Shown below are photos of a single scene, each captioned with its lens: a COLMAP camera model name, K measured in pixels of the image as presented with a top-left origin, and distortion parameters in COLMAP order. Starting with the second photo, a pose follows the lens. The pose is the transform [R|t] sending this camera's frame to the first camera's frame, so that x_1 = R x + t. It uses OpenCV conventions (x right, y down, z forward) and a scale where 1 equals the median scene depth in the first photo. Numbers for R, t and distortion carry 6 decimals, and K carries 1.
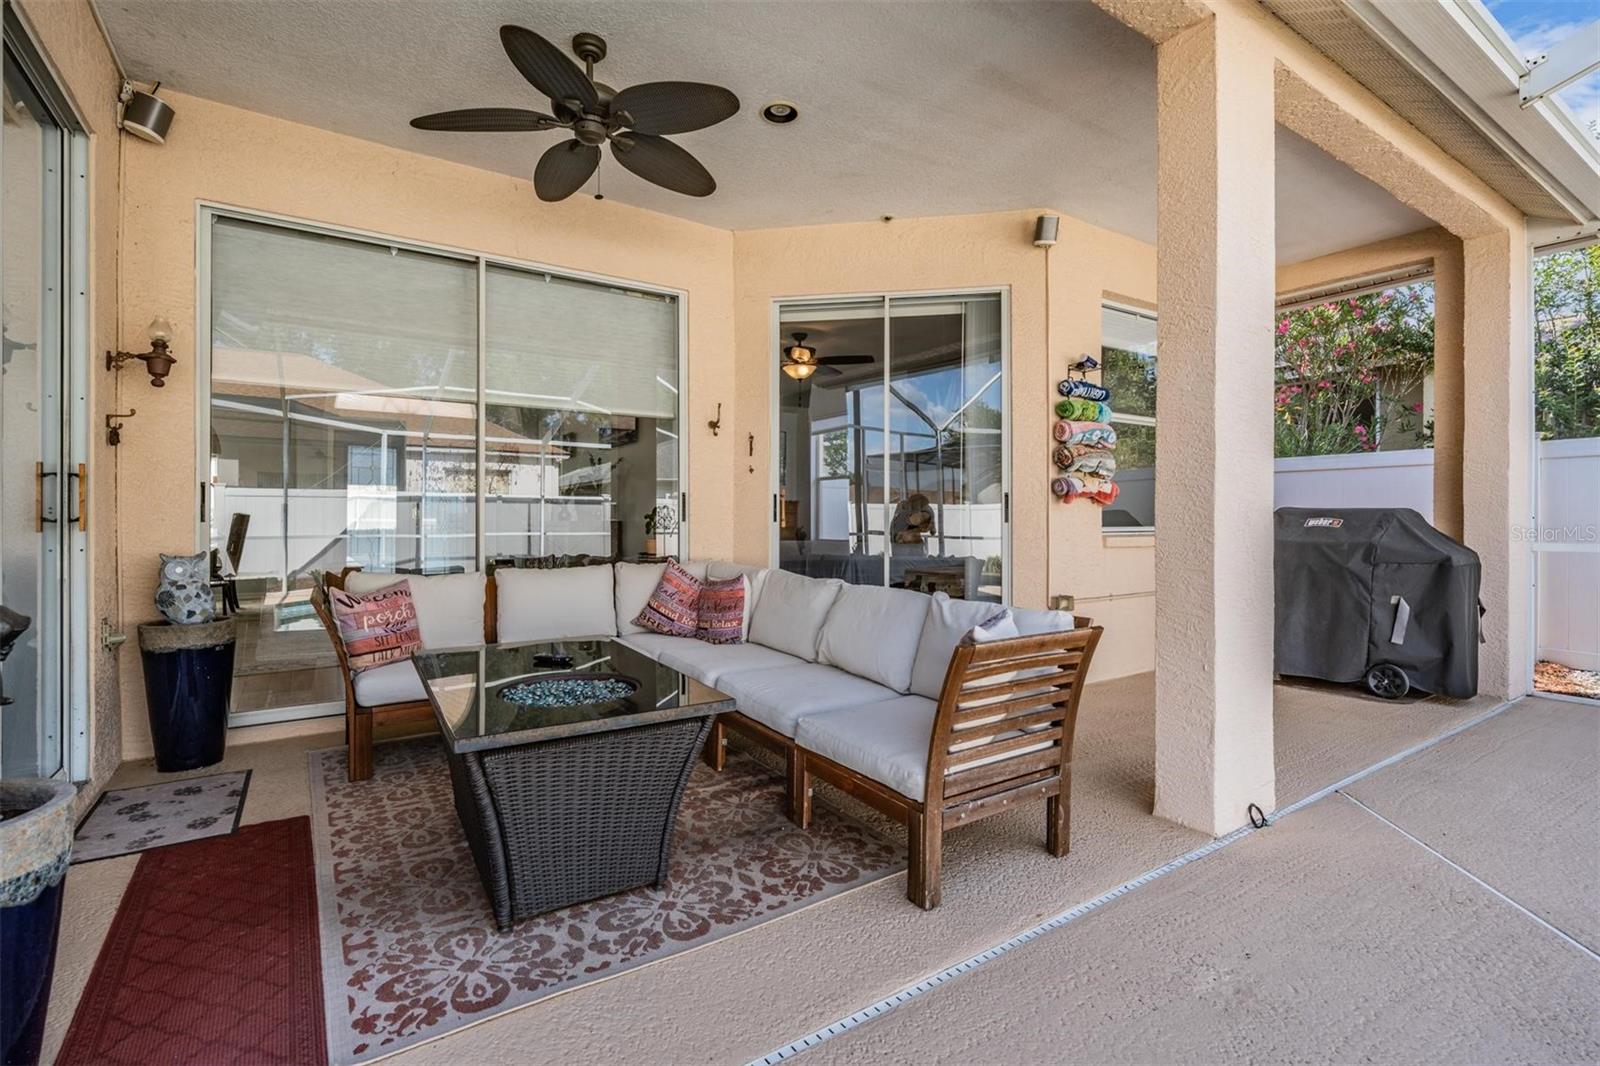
lens RADIAL K [[737.5, 0, 793.6], [0, 737.5, 519.2], [0, 0, 1]] dist [-0.001180, 0.000070]
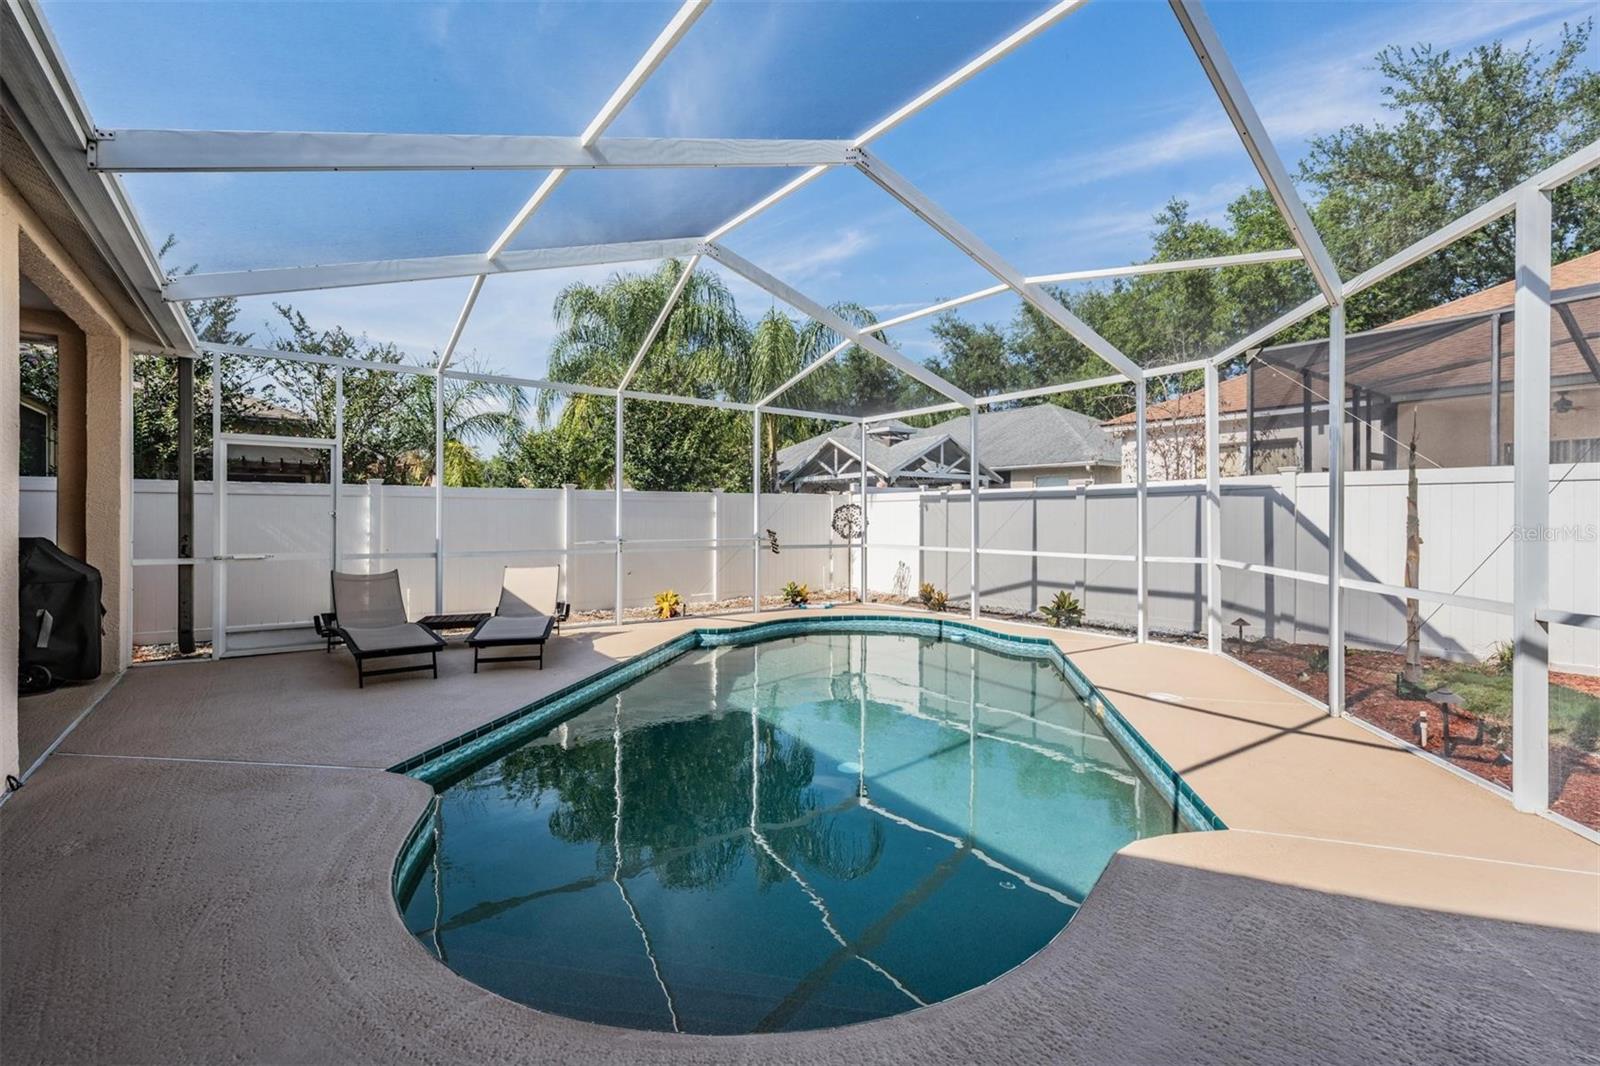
lens RADIAL K [[731.5, 0, 805.4], [0, 731.5, 523.2], [0, 0, 1]] dist [0.001276, -0.000249]
pose [[-0.040632, -0.008138, 0.999141, -0.475758], [-0.007451, 0.999942, 0.007841, -0.060685], [-0.999146, -0.007126, -0.040690, -0.248059]]
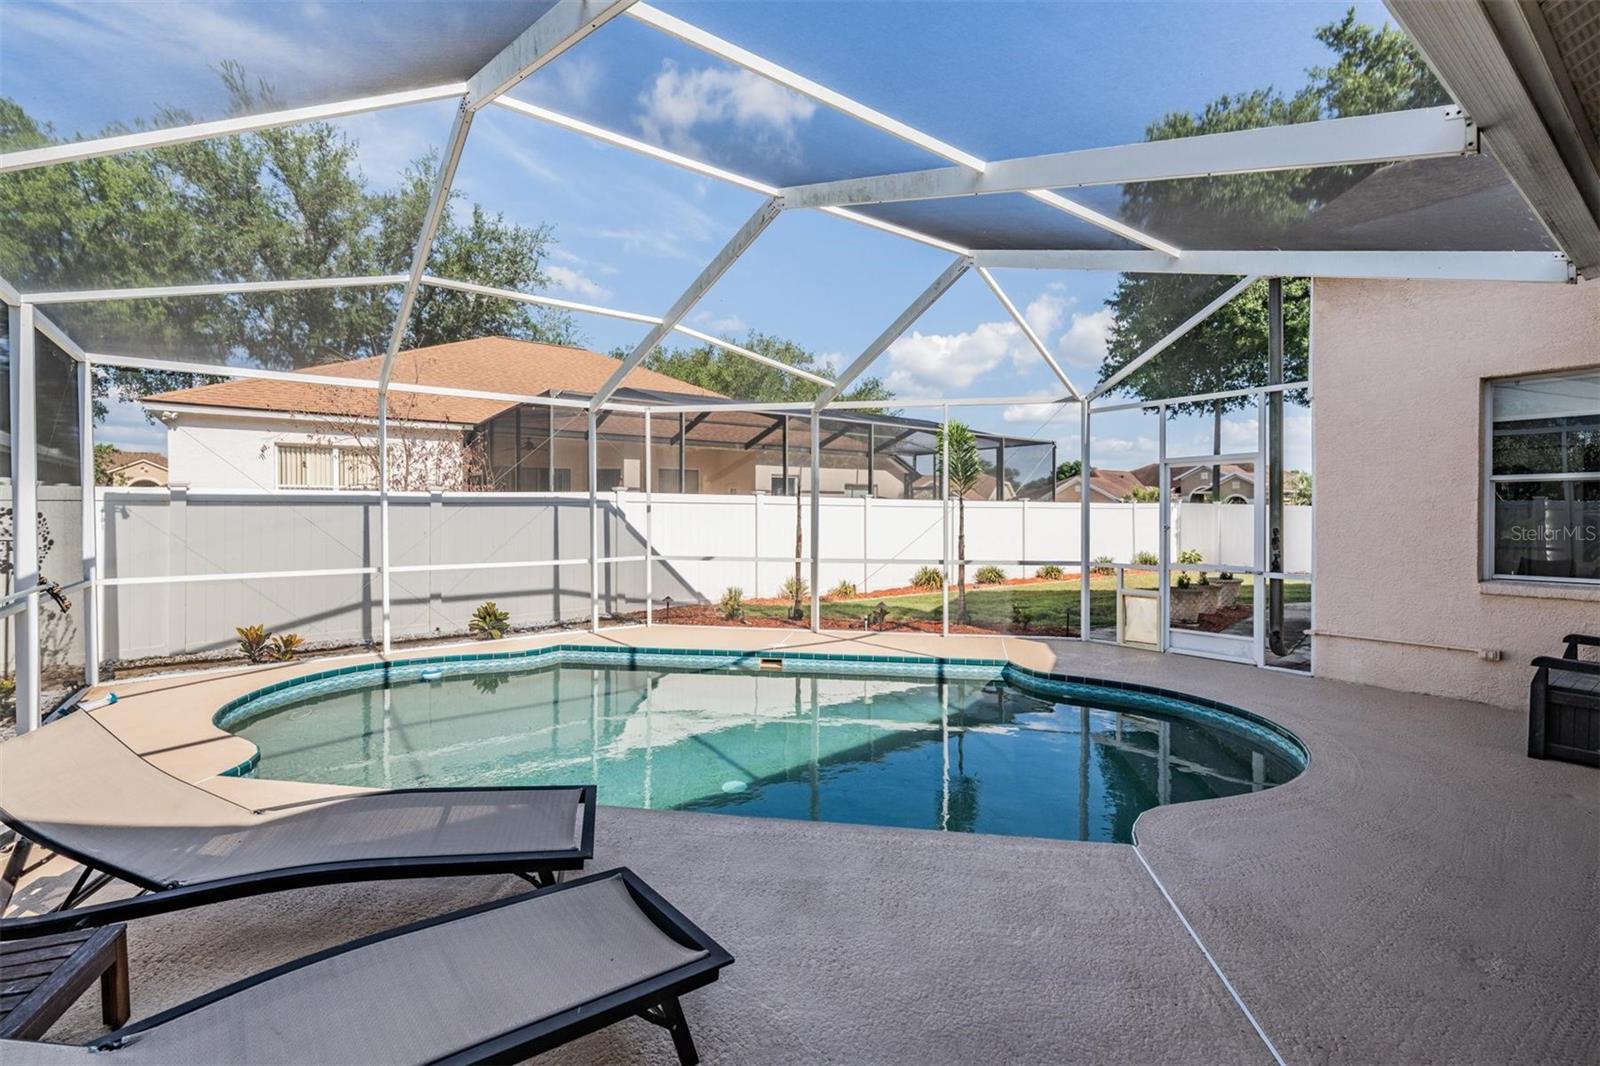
lens RADIAL K [[707.1, 0, 795.3], [0, 707.1, 524.5], [0, 0, 1]] dist [0.000884, 0.000272]
pose [[-0.998321, -0.000087, -0.057916, 0.776766], [-0.000687, 0.999946, 0.010331, -0.091948], [0.057912, 0.010354, -0.998268, 0.893615]]
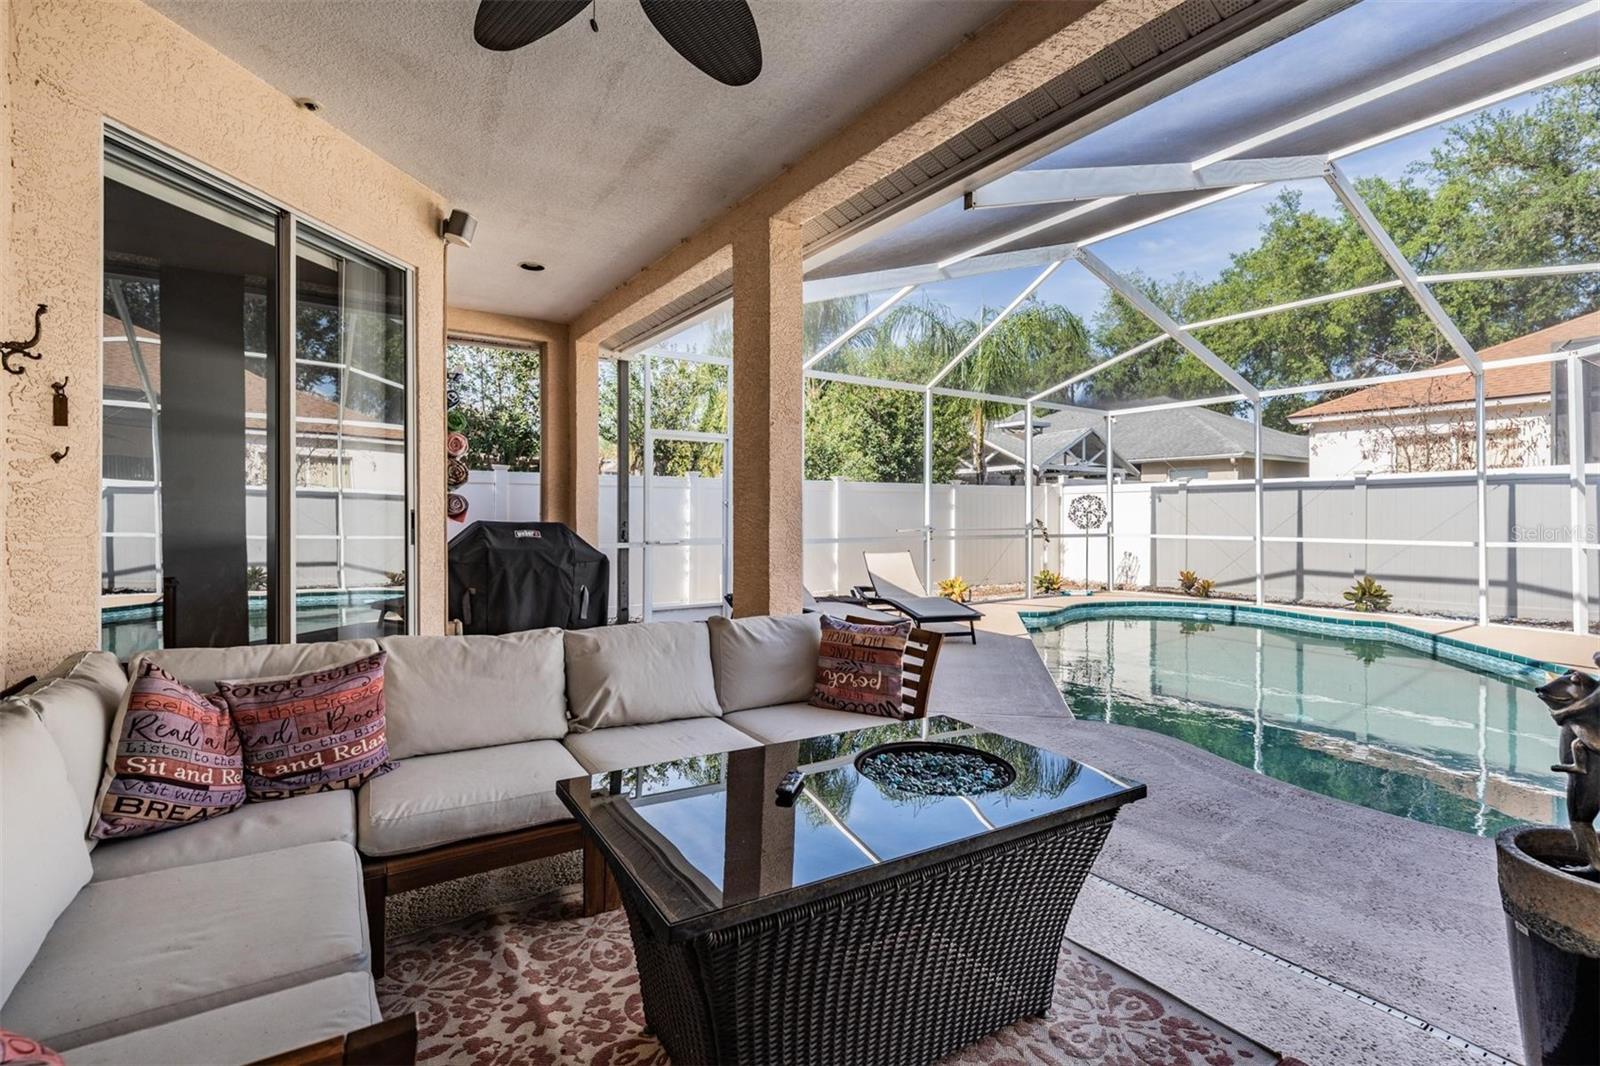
lens RADIAL K [[737.5, 0, 793.6], [0, 737.5, 519.2], [0, 0, 1]] dist [-0.001180, 0.000070]
pose [[-0.000673, -0.008562, 0.999963, -0.589567], [-0.006148, 0.999944, 0.008558, -0.037178], [-0.999981, -0.006142, -0.000726, 0.585311]]
